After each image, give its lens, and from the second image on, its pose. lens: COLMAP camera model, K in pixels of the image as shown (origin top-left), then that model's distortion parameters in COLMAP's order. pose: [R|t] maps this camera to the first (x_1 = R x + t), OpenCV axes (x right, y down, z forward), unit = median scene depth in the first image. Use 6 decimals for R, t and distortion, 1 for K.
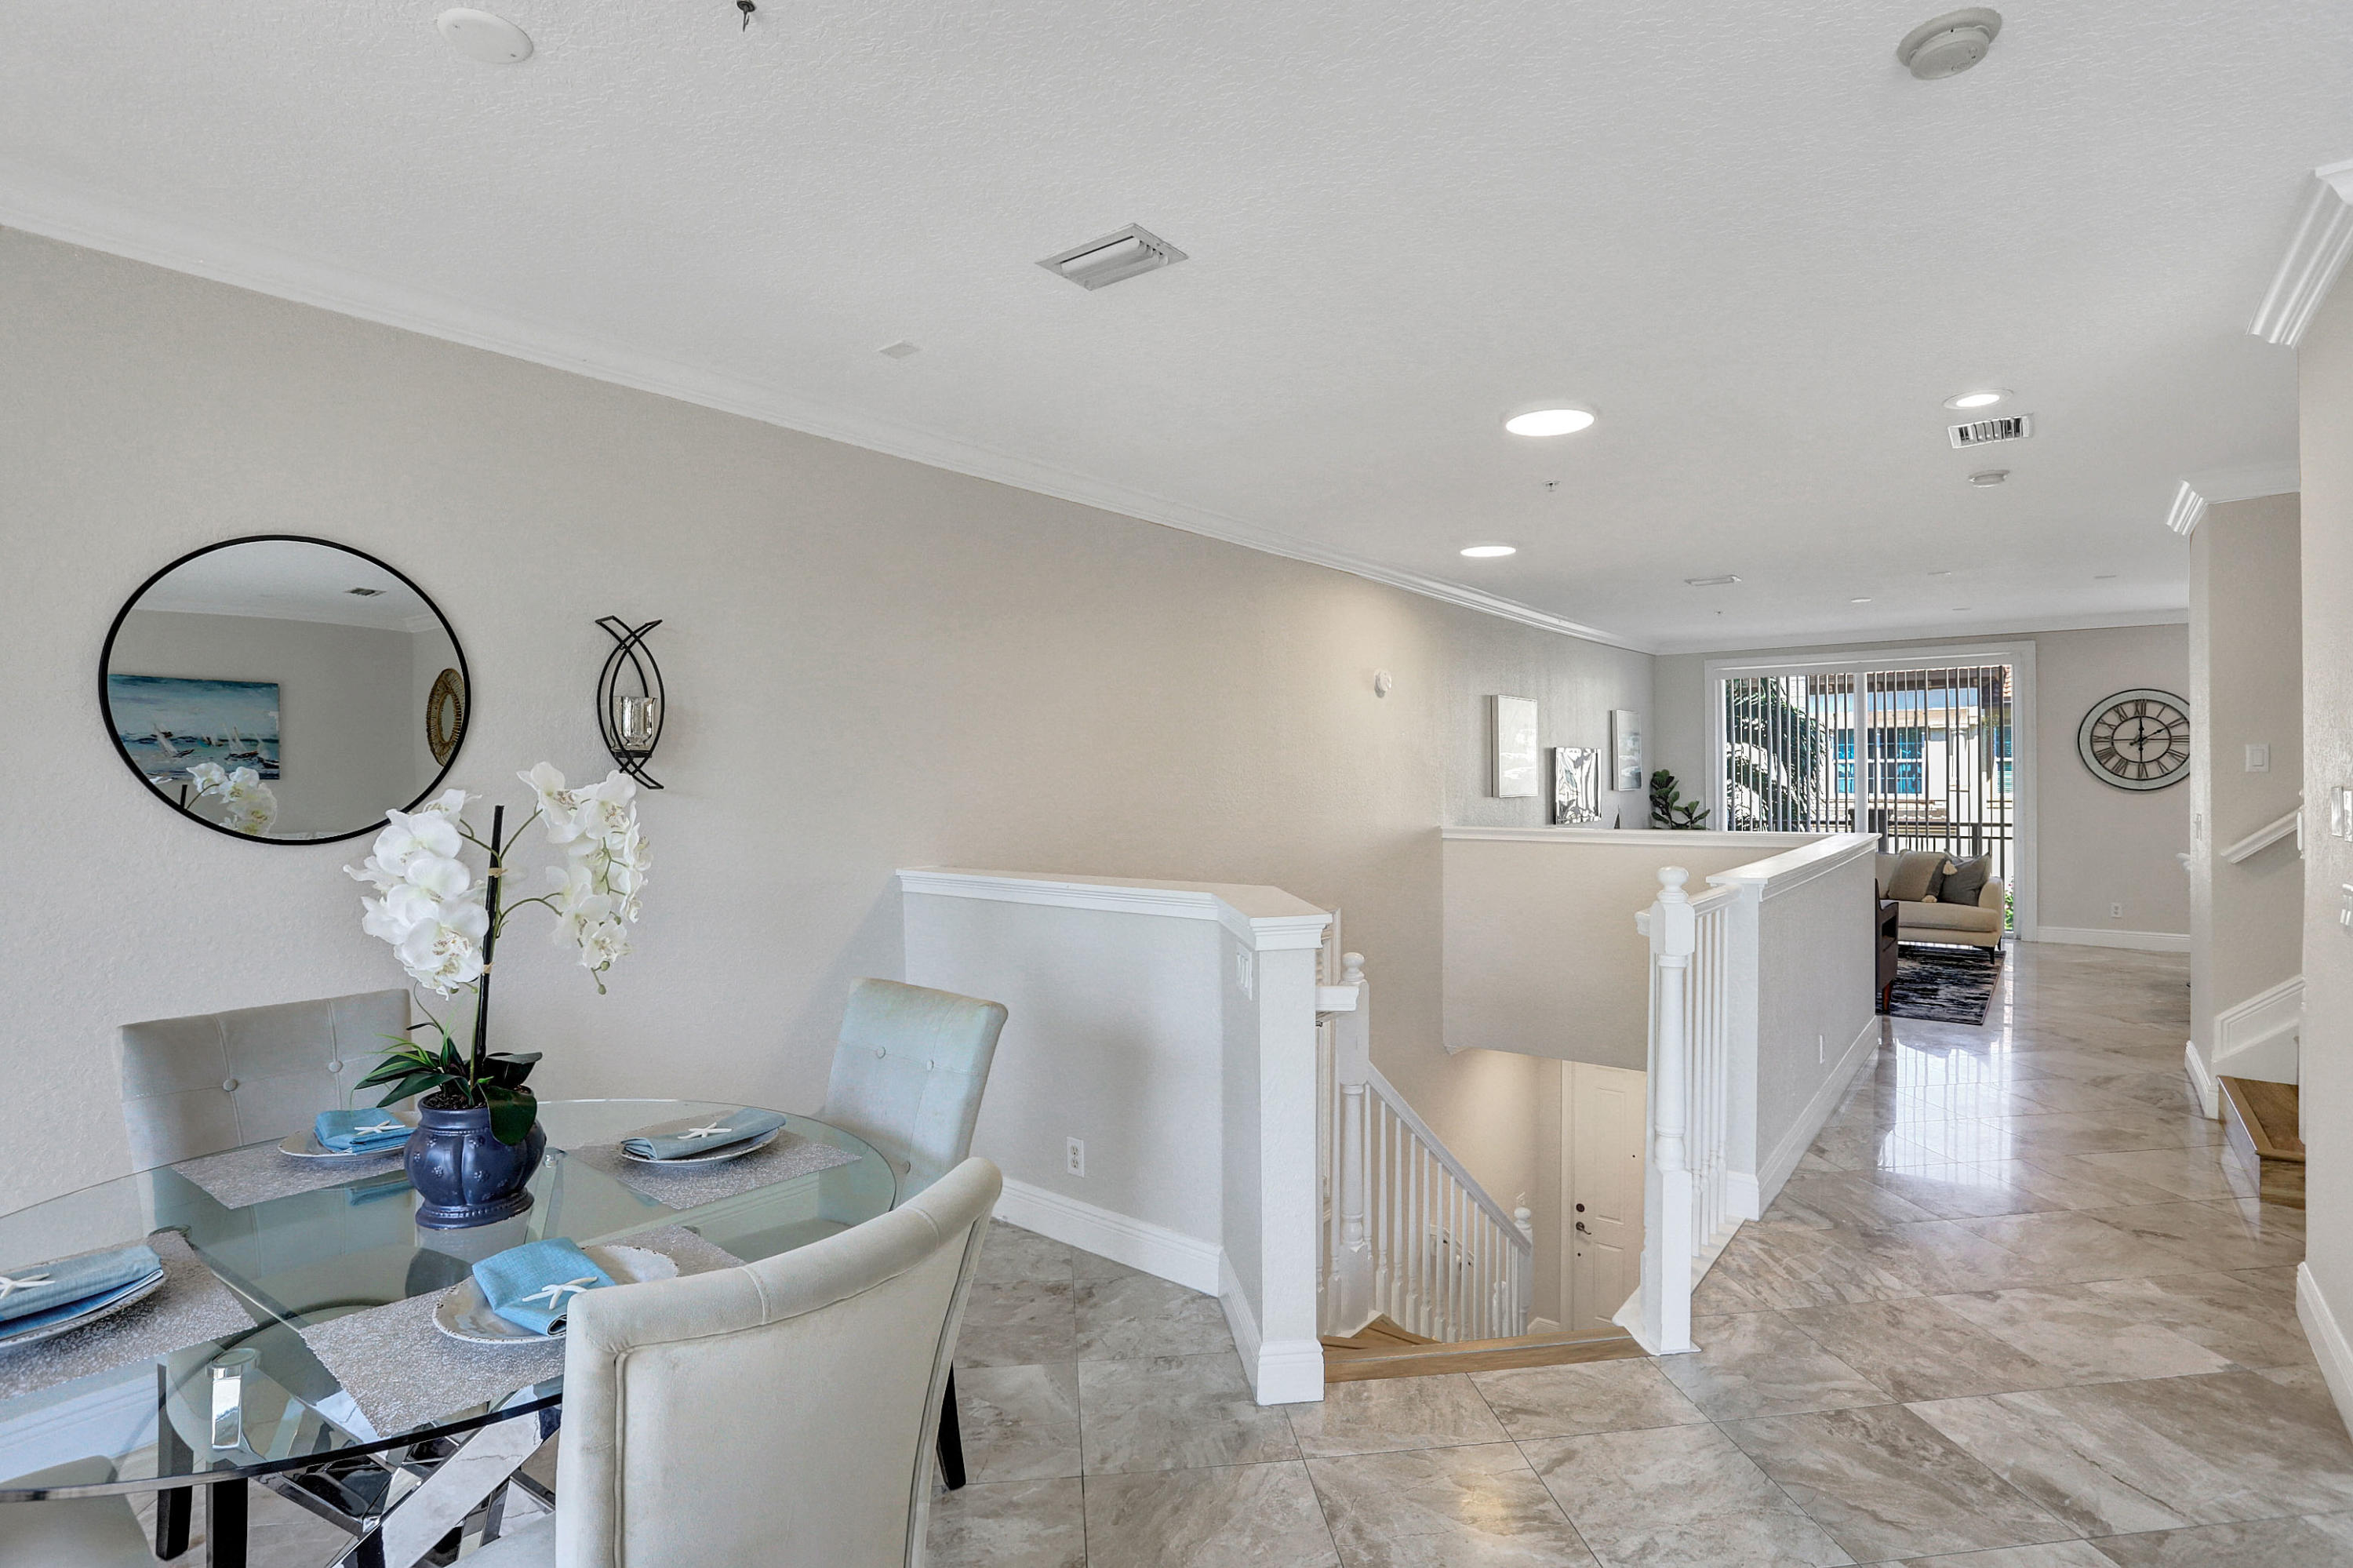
lens RADIAL K [[1149.7, 0, 1185.8], [0, 1149.7, 779.5], [0, 0, 1]] dist [-0.062747, 0.024912]
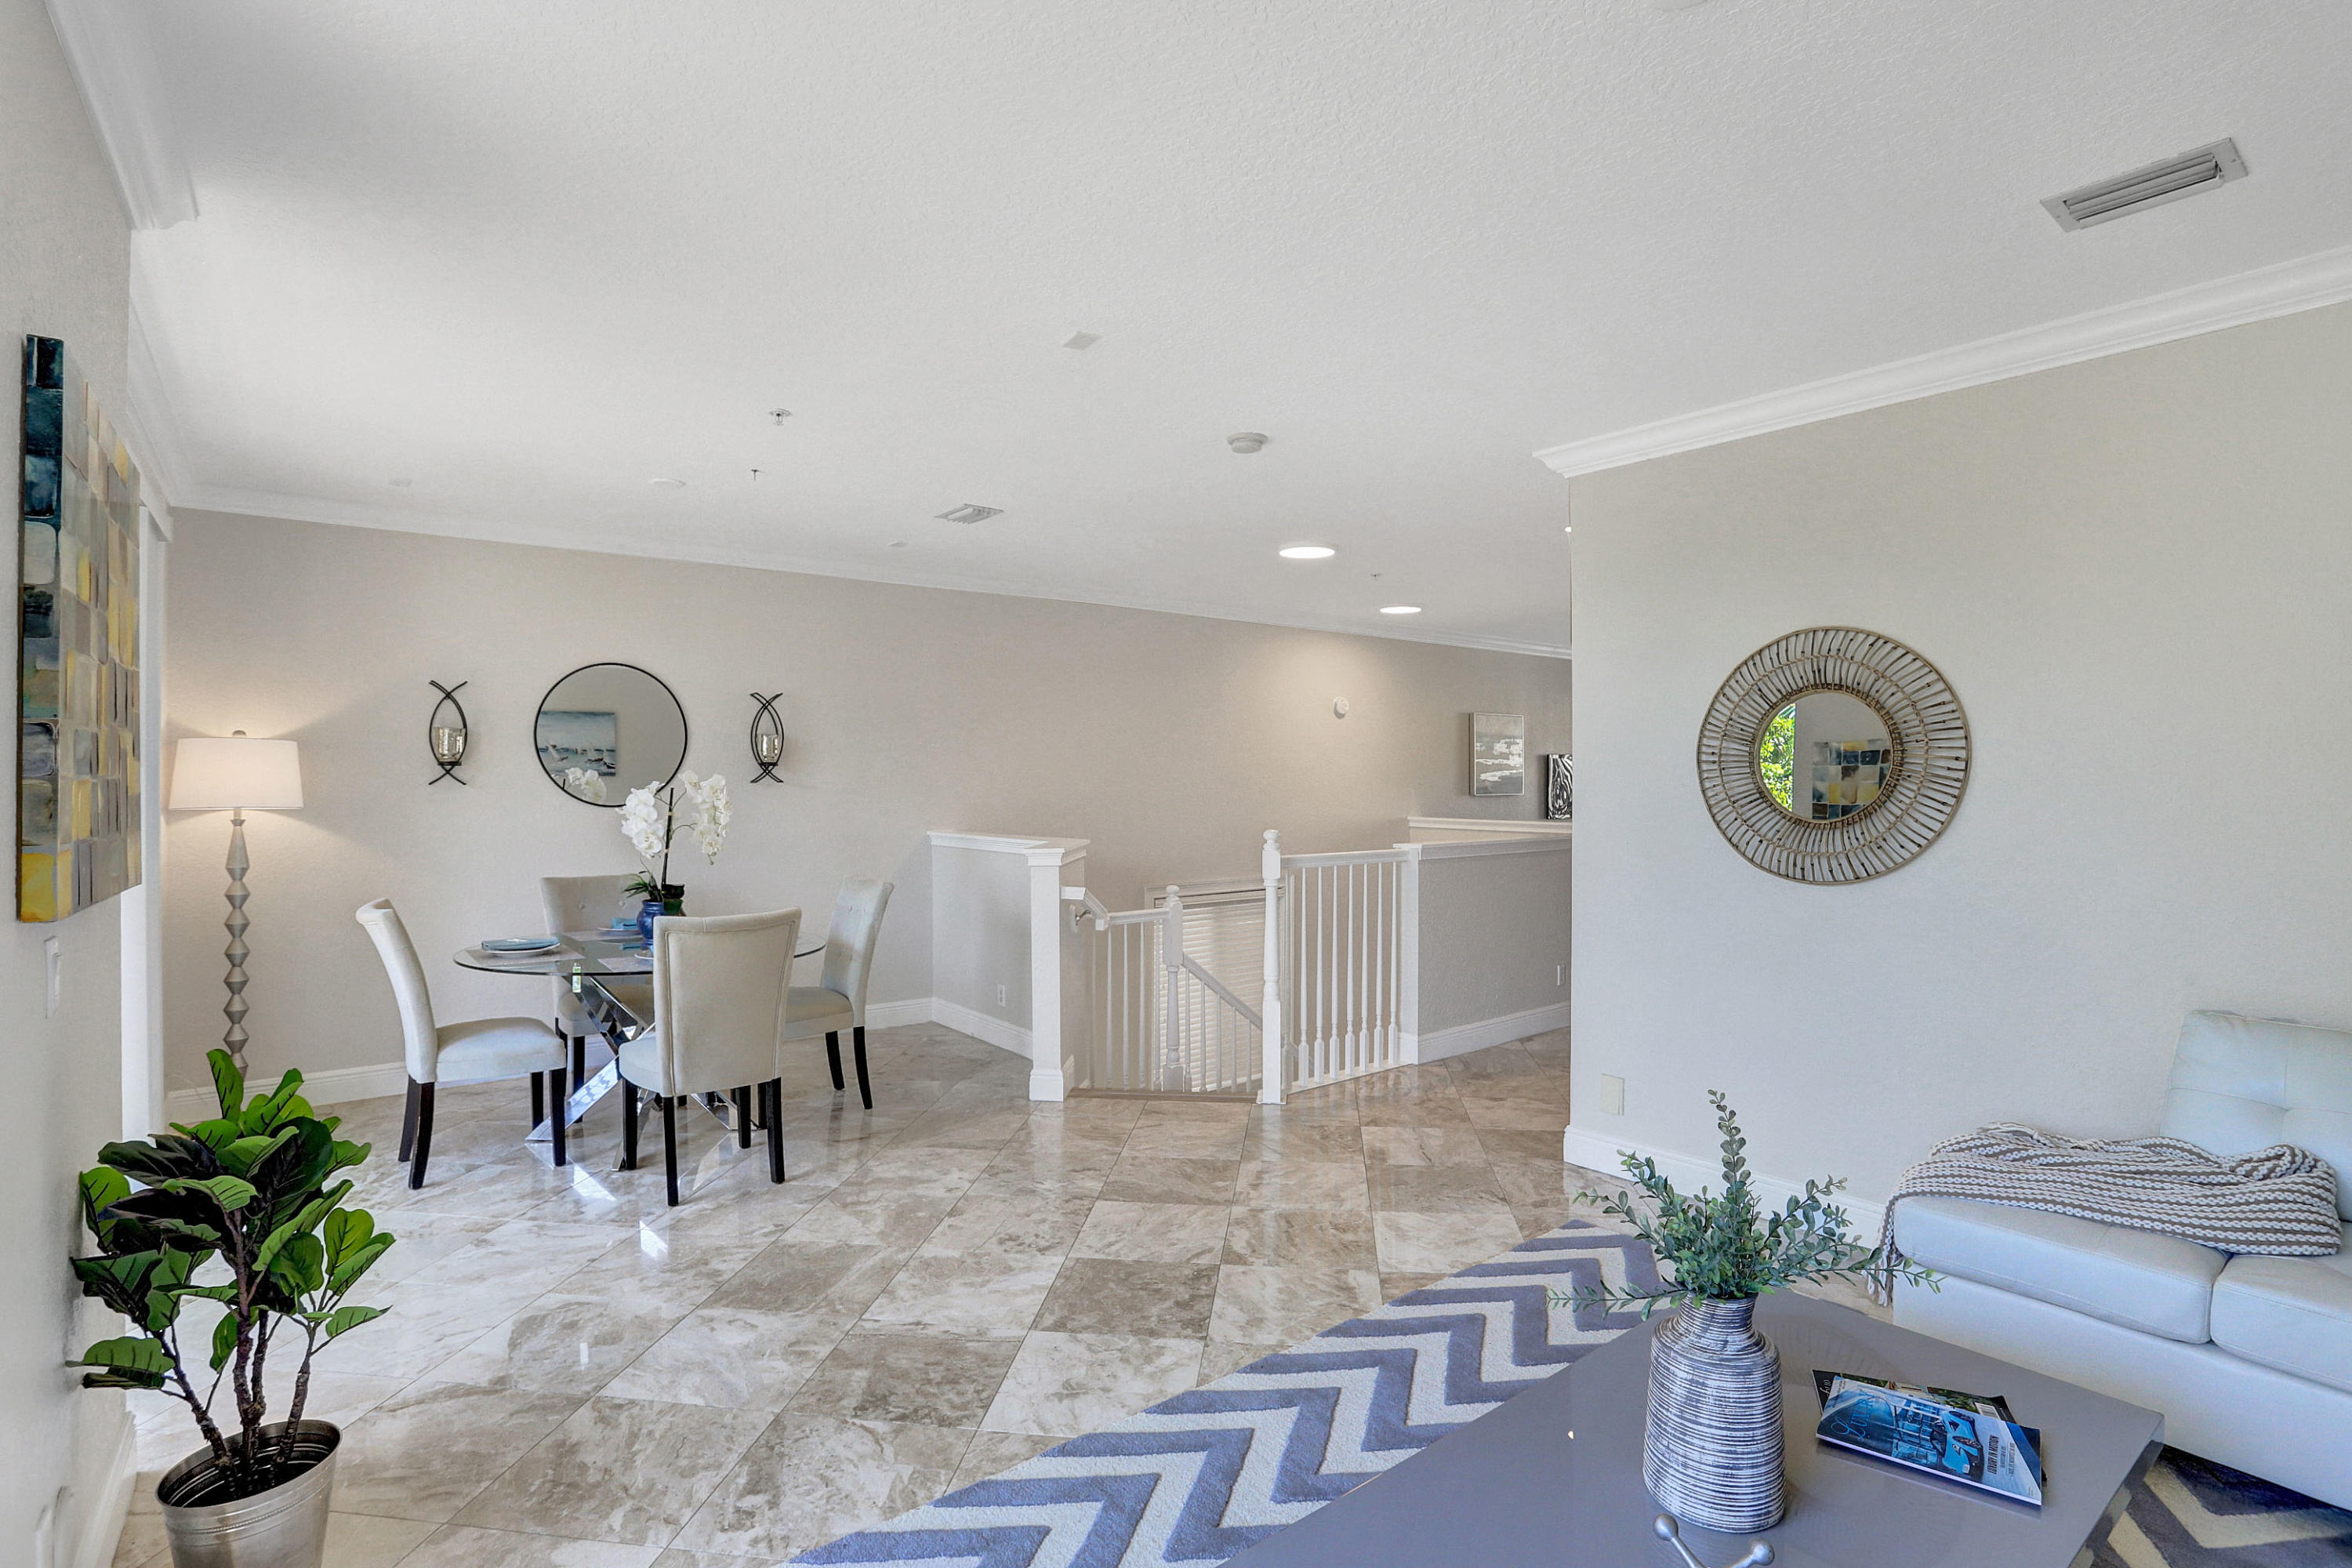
lens RADIAL K [[1149.1, 0, 1168.0], [0, 1149.1, 776.6], [0, 0, 1]] dist [-0.062747, 0.024912]
pose [[0.971152, 0.005217, -0.238404, 0.752080], [-0.005713, 0.999983, -0.001391, -0.003250], [0.238392, 0.002713, 0.971165, -0.847148]]
